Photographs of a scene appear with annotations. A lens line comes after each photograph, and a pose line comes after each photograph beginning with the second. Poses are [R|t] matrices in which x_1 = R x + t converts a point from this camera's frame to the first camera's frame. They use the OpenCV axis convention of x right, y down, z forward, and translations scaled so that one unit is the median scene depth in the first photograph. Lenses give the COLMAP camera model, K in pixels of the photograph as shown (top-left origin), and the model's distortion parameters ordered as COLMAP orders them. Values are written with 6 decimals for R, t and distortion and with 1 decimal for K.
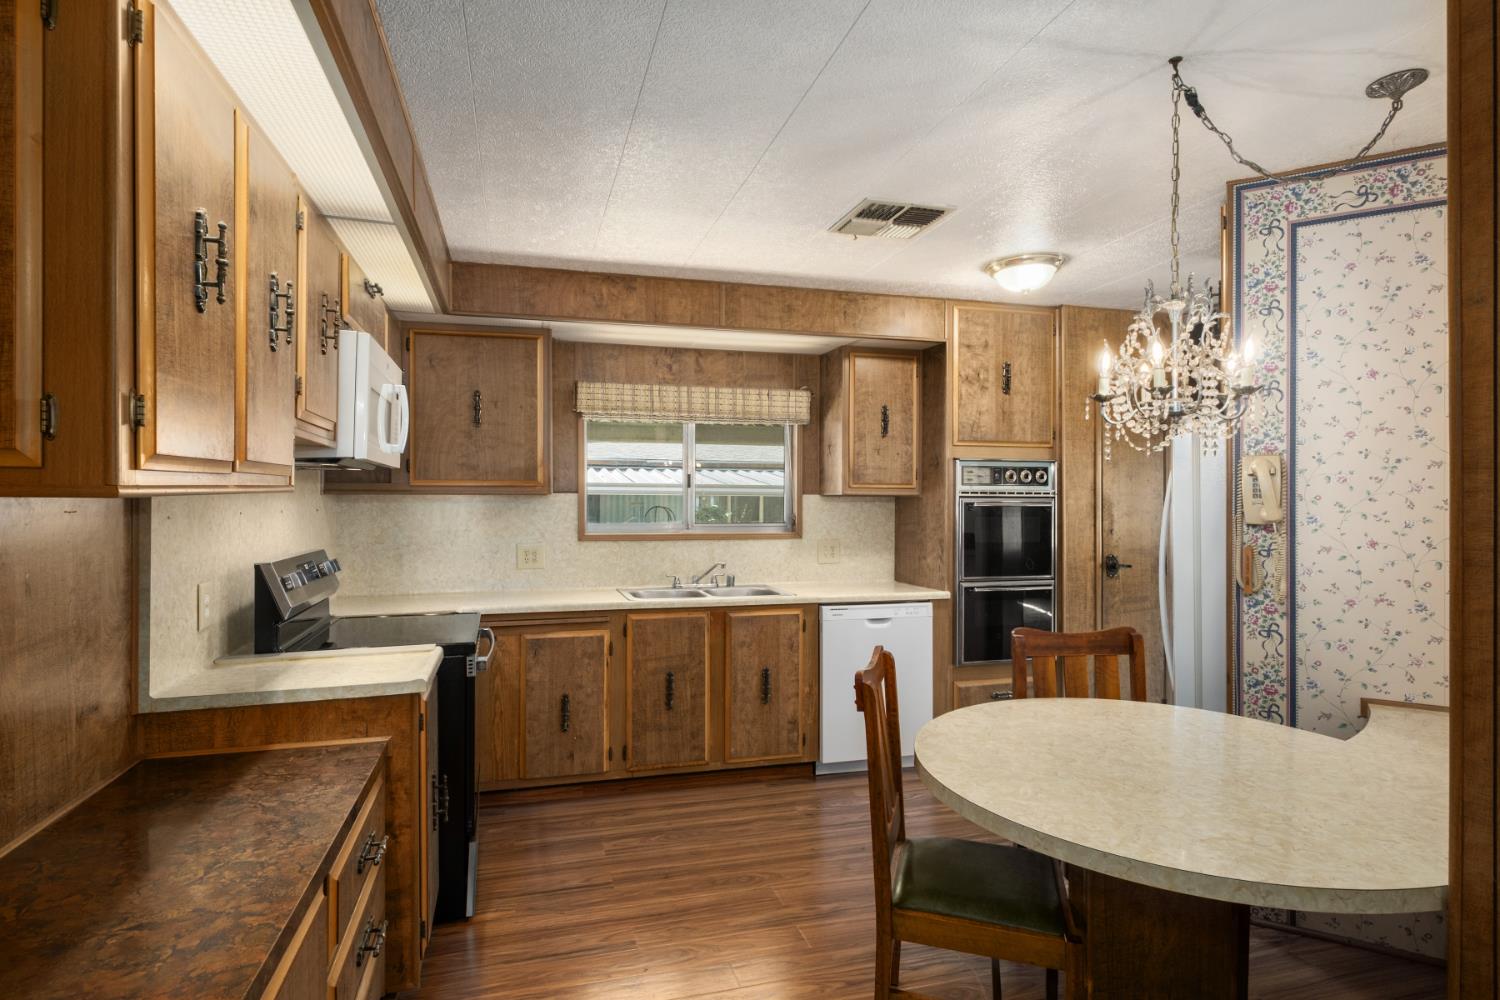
lens RADIAL K [[783.8, 0, 739.6], [0, 783.8, 496.0], [0, 0, 1]] dist [-0.008493, 0.002478]
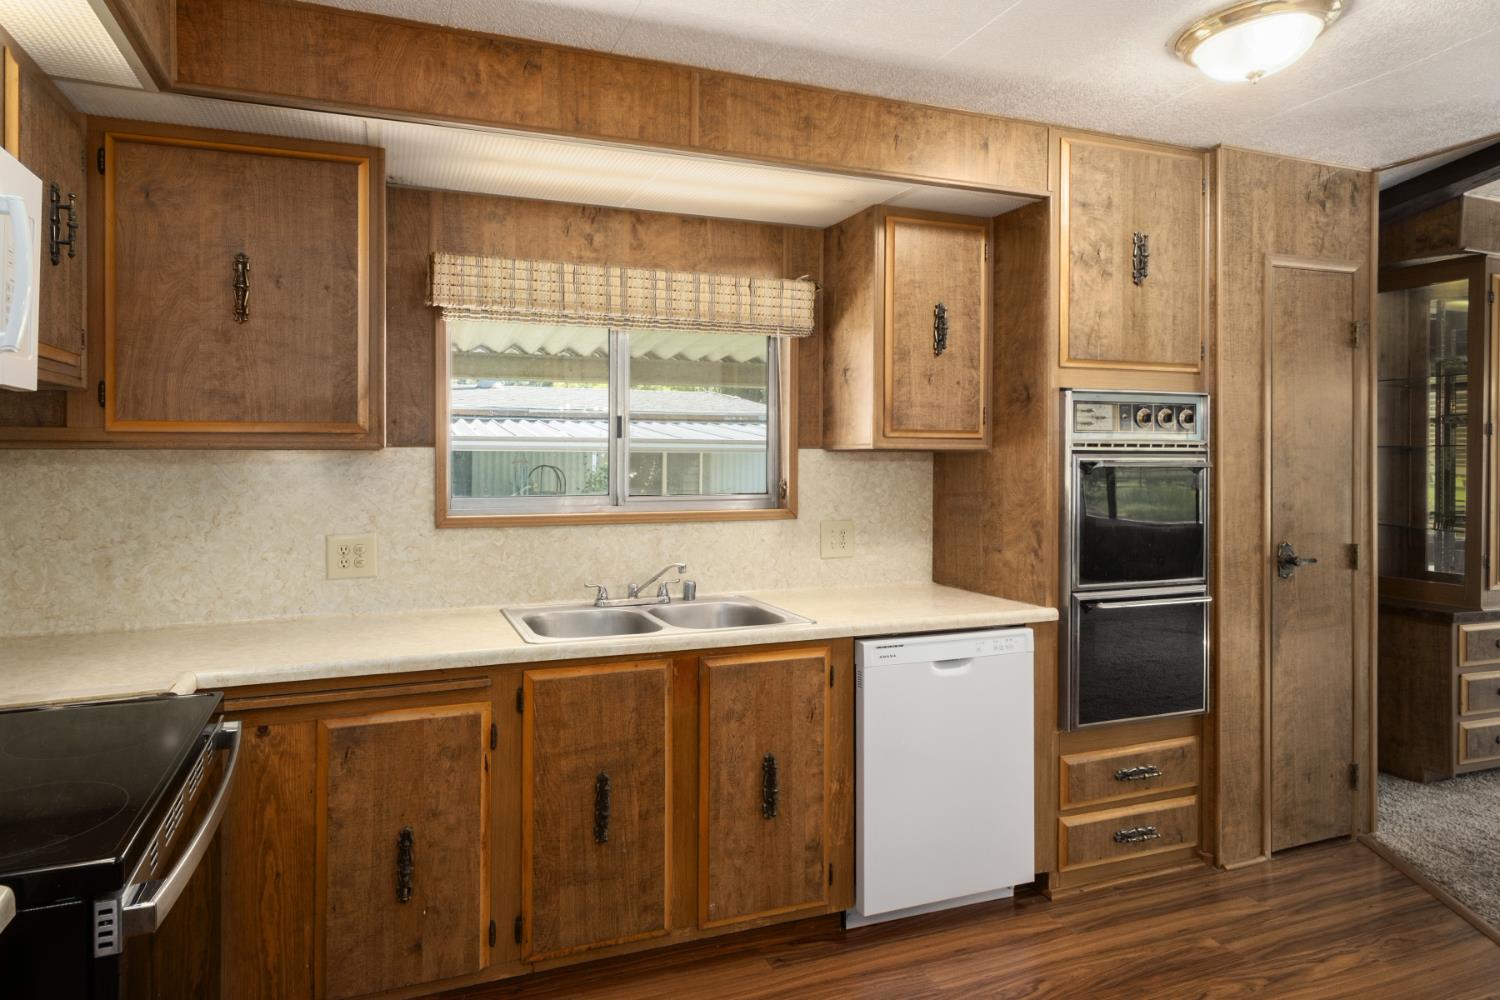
lens RADIAL K [[845.8, 0, 665.7], [0, 845.8, 438.7], [0, 0, 1]] dist [-0.004110, 0.001022]
pose [[0.998786, -0.001230, 0.049250, -0.069101], [0.002067, 0.999854, -0.016941, 0.001392], [-0.049222, 0.017022, 0.998643, 0.382920]]
